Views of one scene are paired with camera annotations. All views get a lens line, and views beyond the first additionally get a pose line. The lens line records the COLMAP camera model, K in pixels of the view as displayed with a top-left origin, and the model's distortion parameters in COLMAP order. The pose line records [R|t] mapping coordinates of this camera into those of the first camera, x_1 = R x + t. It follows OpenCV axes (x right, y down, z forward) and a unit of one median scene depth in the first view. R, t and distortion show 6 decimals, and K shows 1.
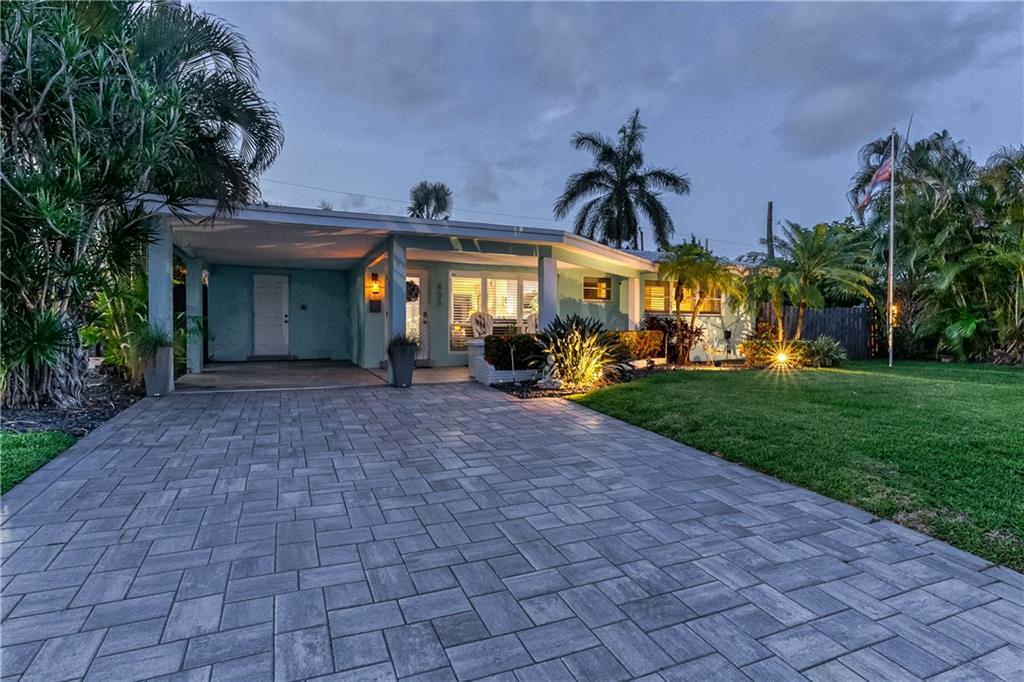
lens RADIAL K [[521.8, 0, 511.2], [0, 521.8, 338.5], [0, 0, 1]] dist [-0.000883, 0.000057]
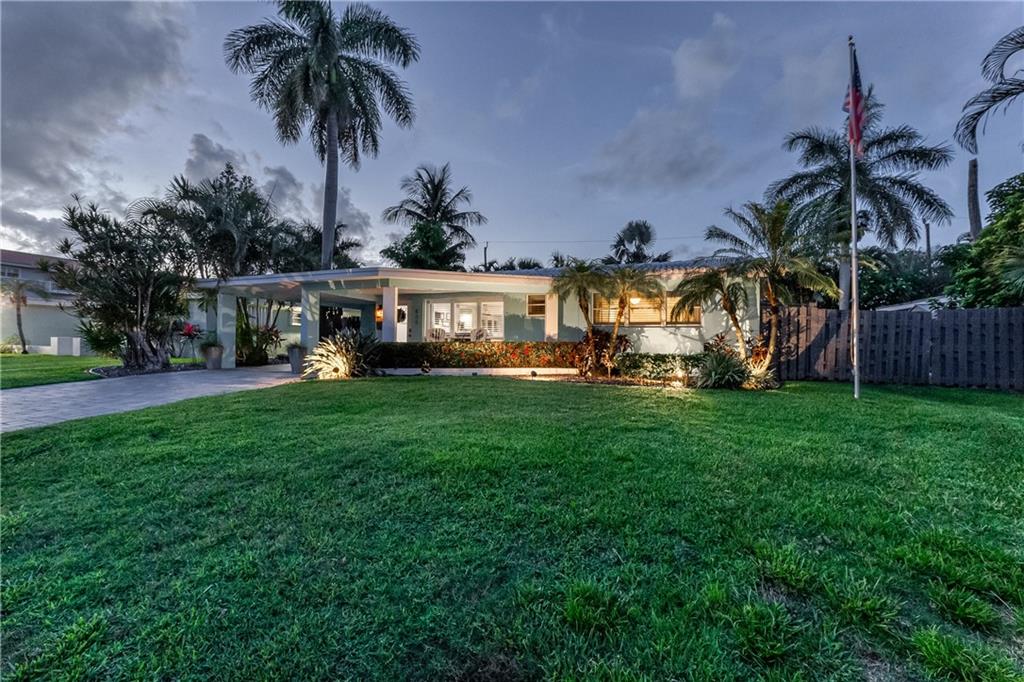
lens RADIAL K [[408.7, 0, 512.0], [0, 408.7, 341.0], [0, 0, 1]] dist [0.009785, 0.000081]
pose [[0.724670, 0.000524, -0.689096, 0.771246], [-0.017751, 0.999682, -0.017907, -0.000370], [0.688867, 0.025209, 0.724449, 0.331541]]
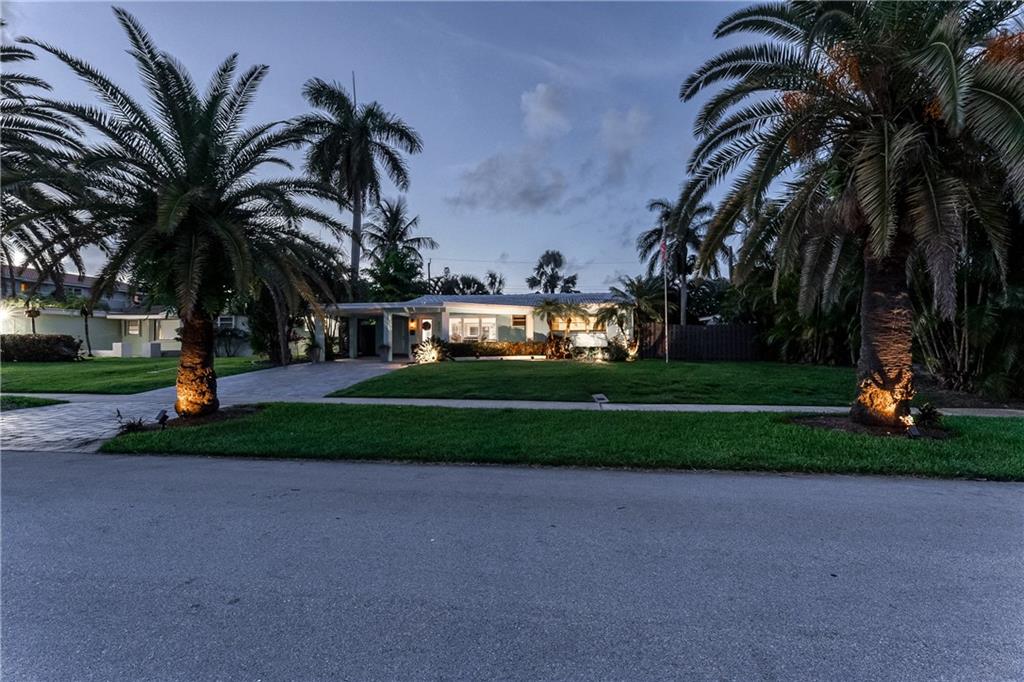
lens RADIAL K [[398.6, 0, 511.0], [0, 398.6, 344.5], [0, 0, 1]] dist [0.000700, 0.000001]
pose [[0.866562, -0.005123, -0.499044, 0.929291], [-0.000502, 0.999938, -0.011138, 0.012343], [0.499070, 0.009902, 0.866505, -0.330104]]
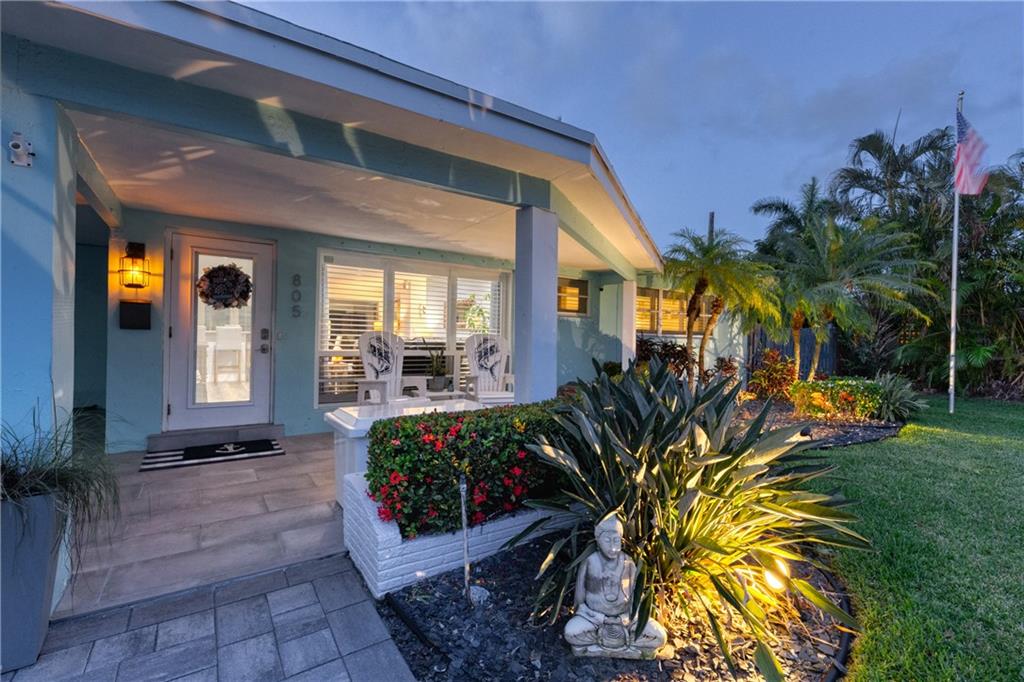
lens RADIAL K [[453.5, 0, 512.0], [0, 453.5, 341.0], [0, 0, 1]] dist [0.001077, 0.000137]
pose [[0.981589, 0.014058, 0.190486, -0.013369], [-0.013004, 0.999892, -0.006784, -0.036161], [-0.190561, 0.004182, 0.981666, 0.483052]]
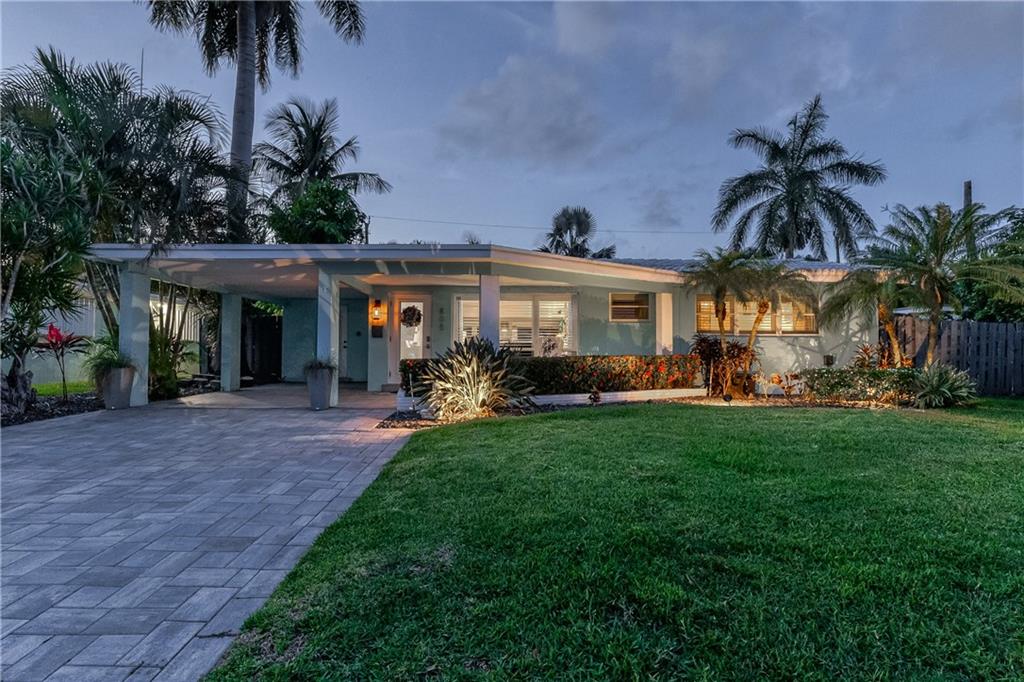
lens RADIAL K [[521.8, 0, 511.2], [0, 521.8, 338.5], [0, 0, 1]] dist [-0.000883, 0.000057]
pose [[0.917567, -0.012812, -0.397374, 0.346539], [-0.006434, 0.998871, -0.047061, -0.000849], [0.397529, 0.045738, 0.916449, 0.135908]]
